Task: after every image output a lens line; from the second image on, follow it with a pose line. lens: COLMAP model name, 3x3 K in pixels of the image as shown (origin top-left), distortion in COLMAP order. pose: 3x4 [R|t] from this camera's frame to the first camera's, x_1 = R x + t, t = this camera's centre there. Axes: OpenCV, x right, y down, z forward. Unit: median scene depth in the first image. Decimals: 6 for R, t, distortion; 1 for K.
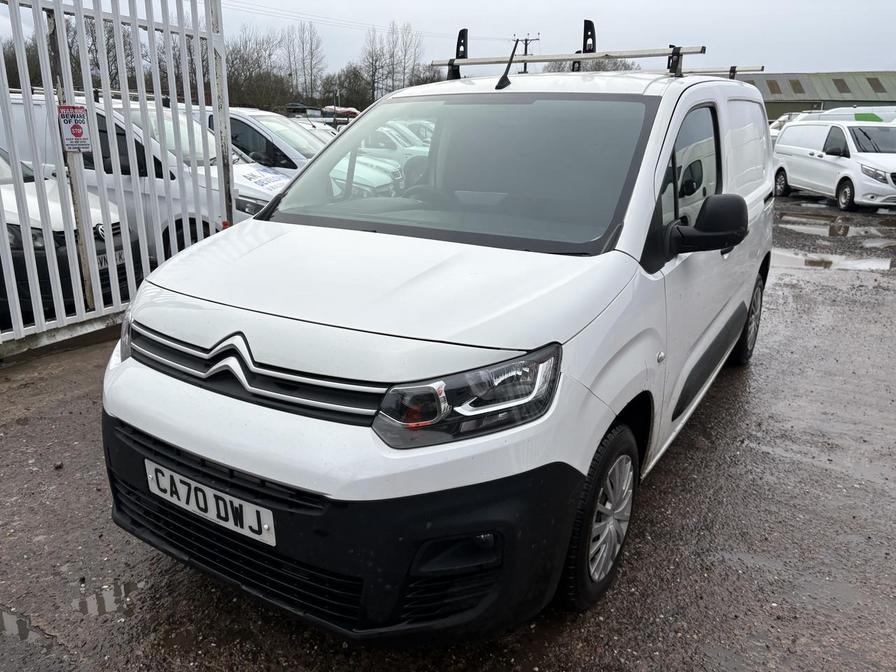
lens RADIAL K [[680.3, 0, 444.1], [0, 680.3, 336.8], [0, 0, 1]] dist [0.011859, -0.007576]
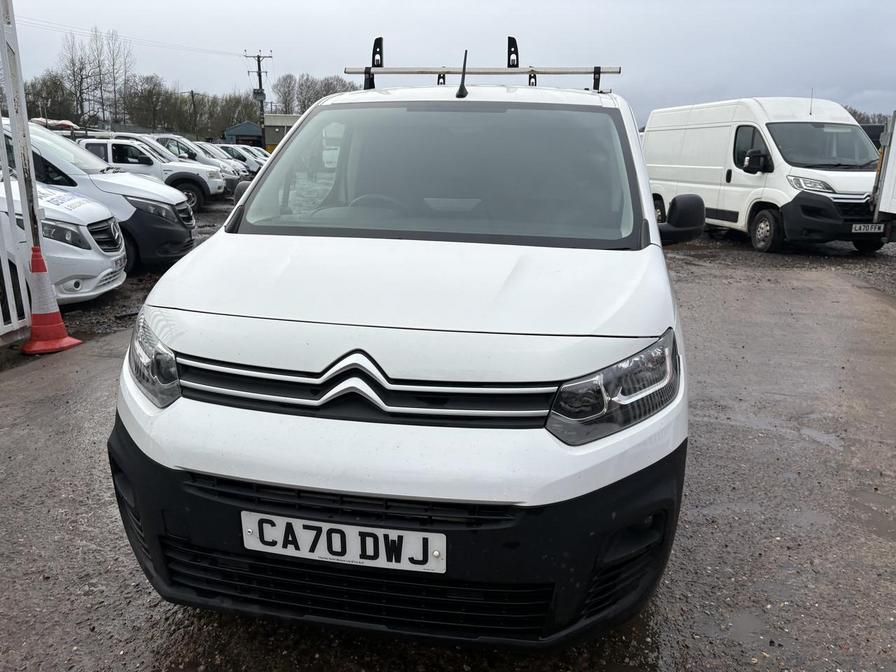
lens RADIAL K [[680.3, 0, 443.6], [0, 680.3, 337.8], [0, 0, 1]] dist [0.011859, -0.007576]
pose [[0.926511, -0.092990, 0.364596, -0.503081], [0.101748, 0.994798, -0.004837, -0.006496], [-0.362250, 0.041579, 0.931153, 0.109565]]
